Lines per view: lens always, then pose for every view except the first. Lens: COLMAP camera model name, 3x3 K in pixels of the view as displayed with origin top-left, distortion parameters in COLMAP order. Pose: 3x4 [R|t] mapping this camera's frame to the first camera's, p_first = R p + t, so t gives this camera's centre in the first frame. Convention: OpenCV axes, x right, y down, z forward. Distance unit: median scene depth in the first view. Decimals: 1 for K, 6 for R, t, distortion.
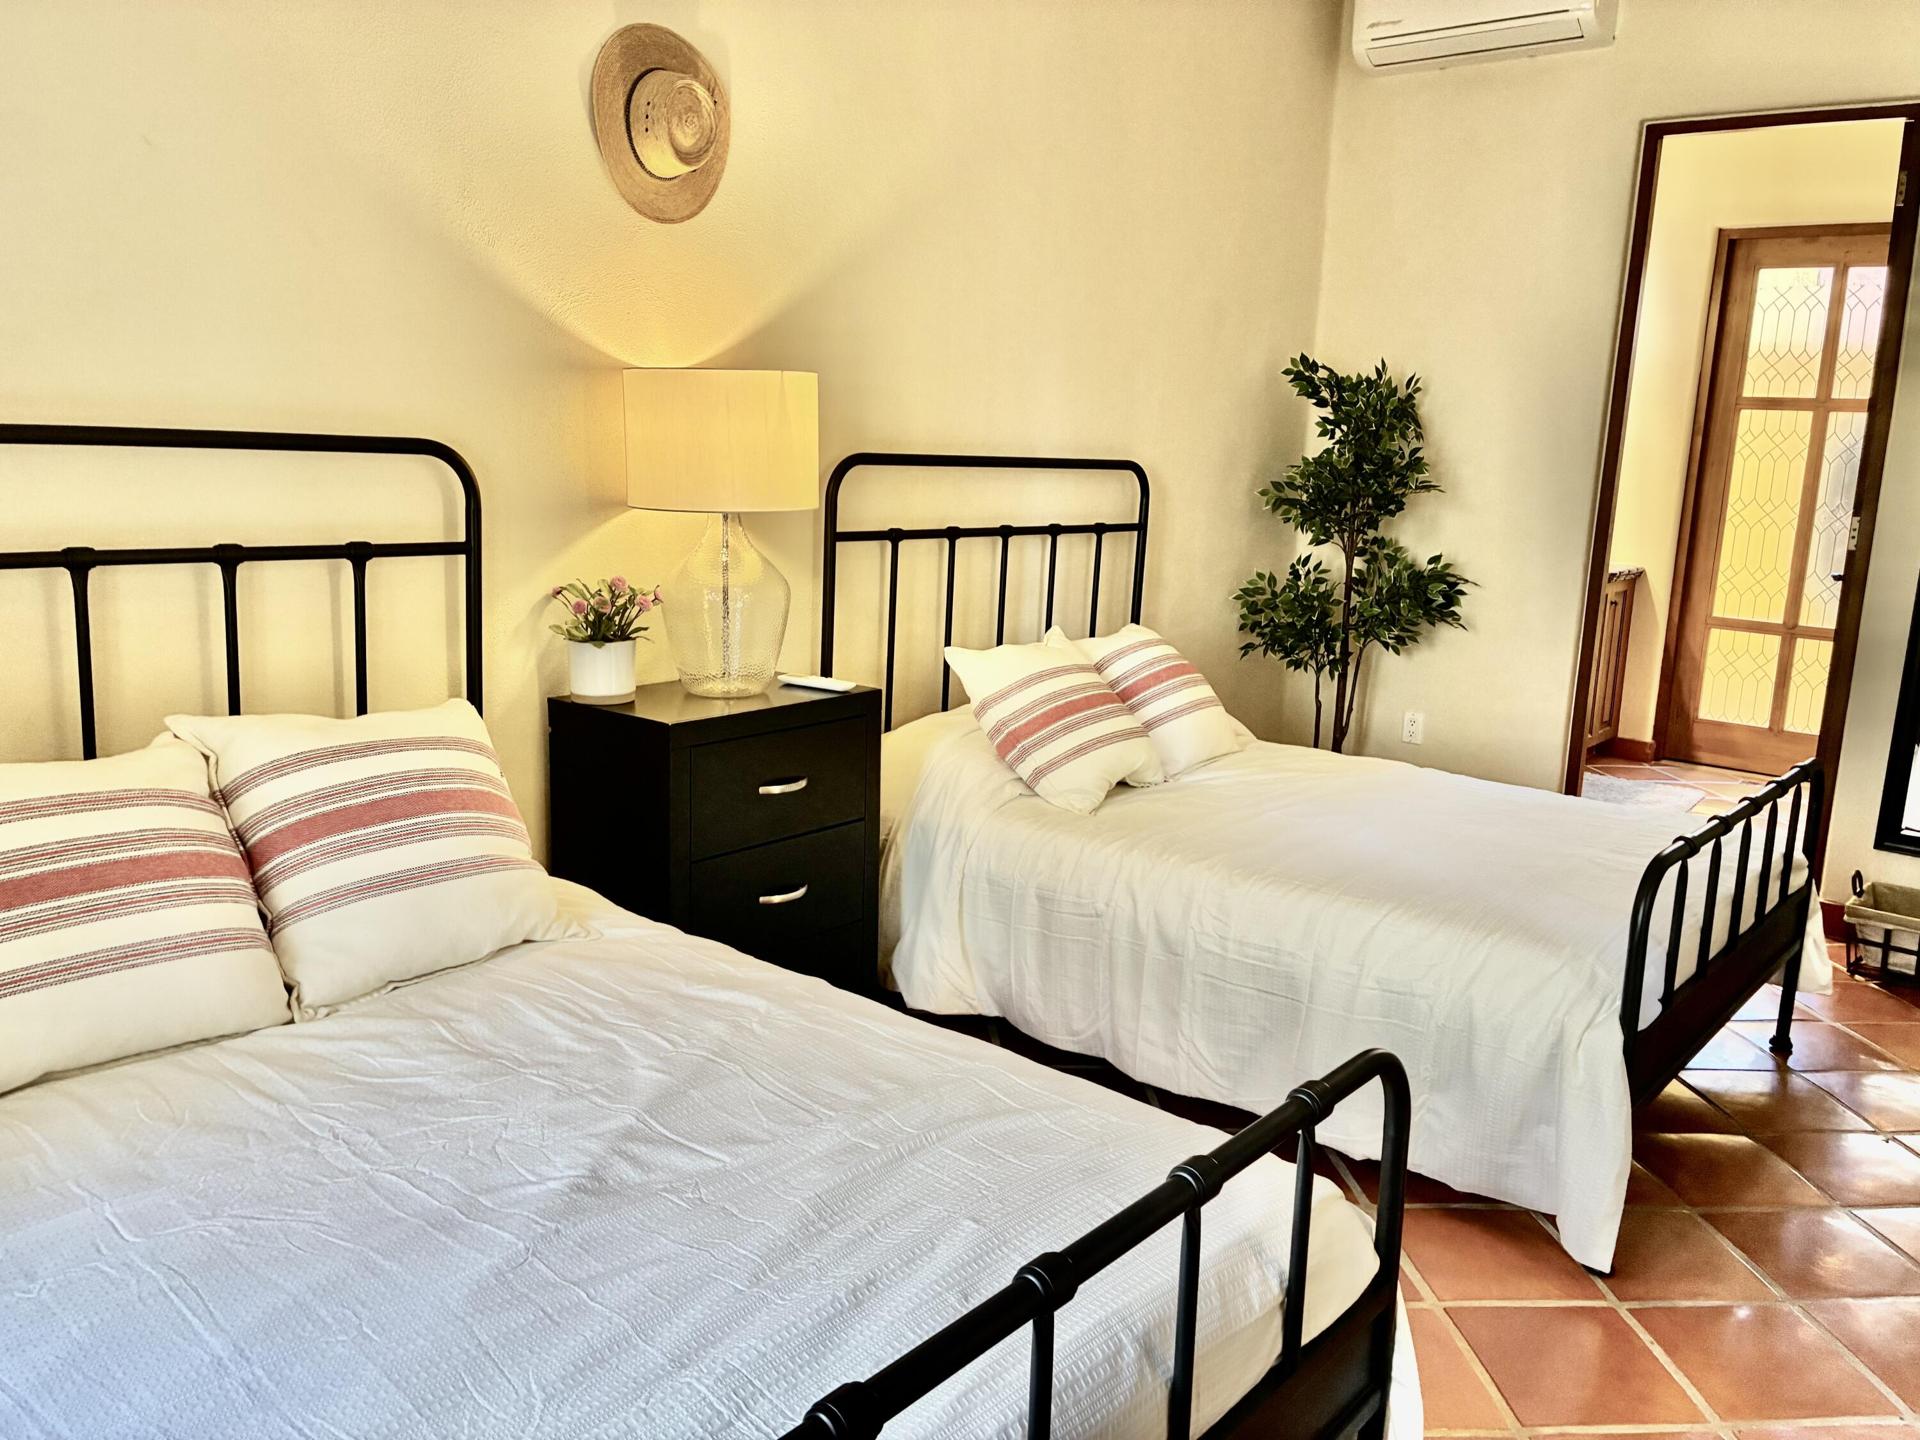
lens RADIAL K [[1463.3, 0, 1022.5], [0, 1463.3, 710.1], [0, 0, 1]] dist [0.027994, 0.000105]
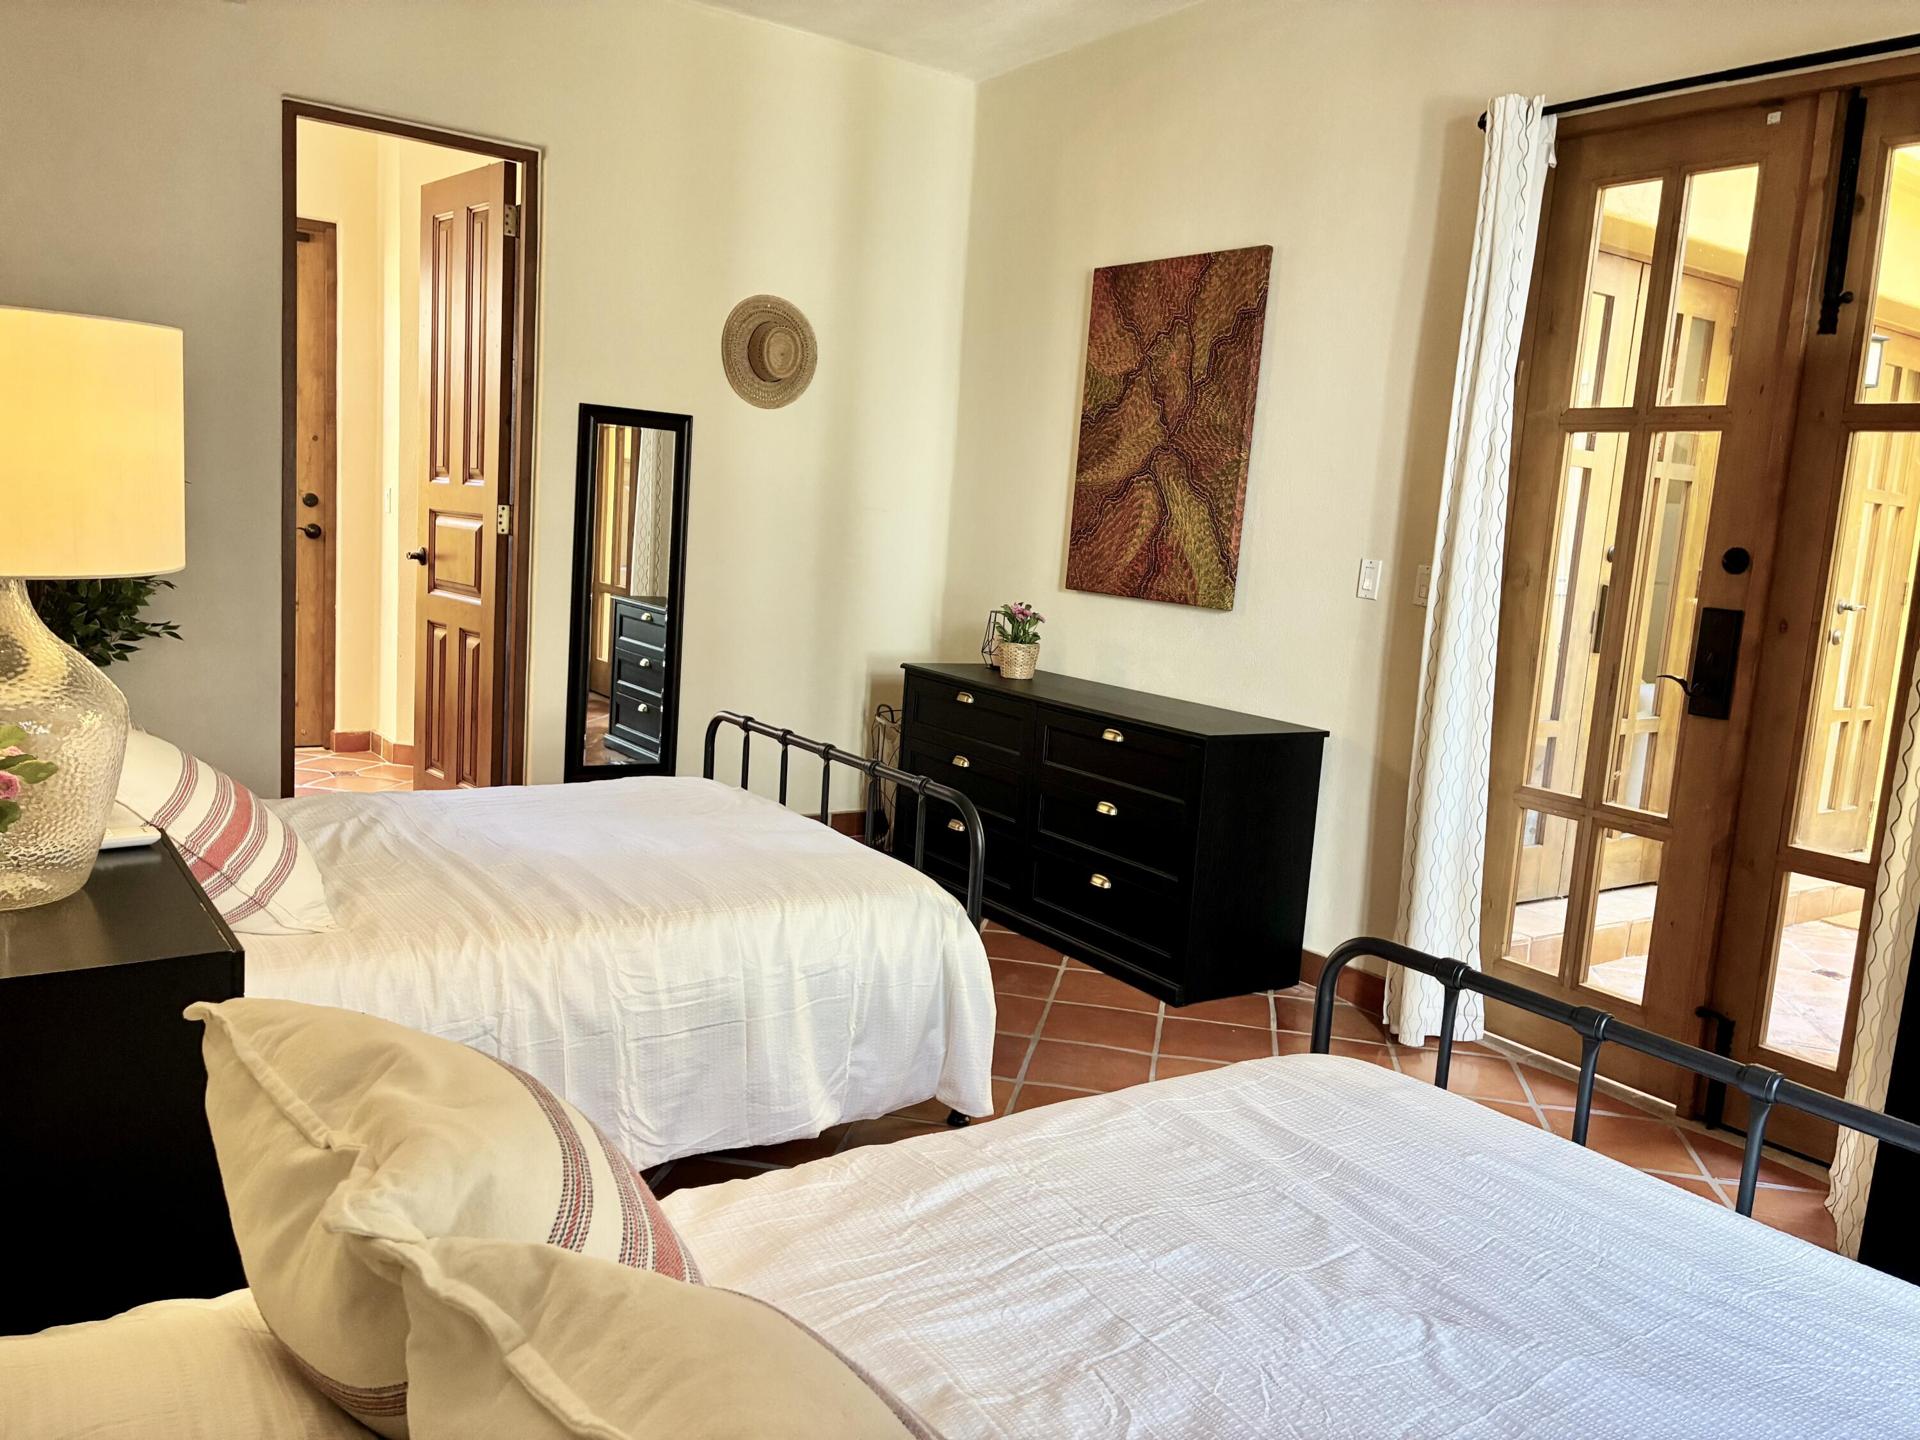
lens RADIAL K [[1436.5, 0, 960.0], [0, 1436.5, 720.0], [0, 0, 1]] dist [-0.025387, -0.001927]
pose [[0.299171, -0.167105, 0.939453, -0.703333], [0.121890, 0.983173, 0.136066, -0.127428], [-0.946382, 0.073803, 0.314505, 0.579523]]
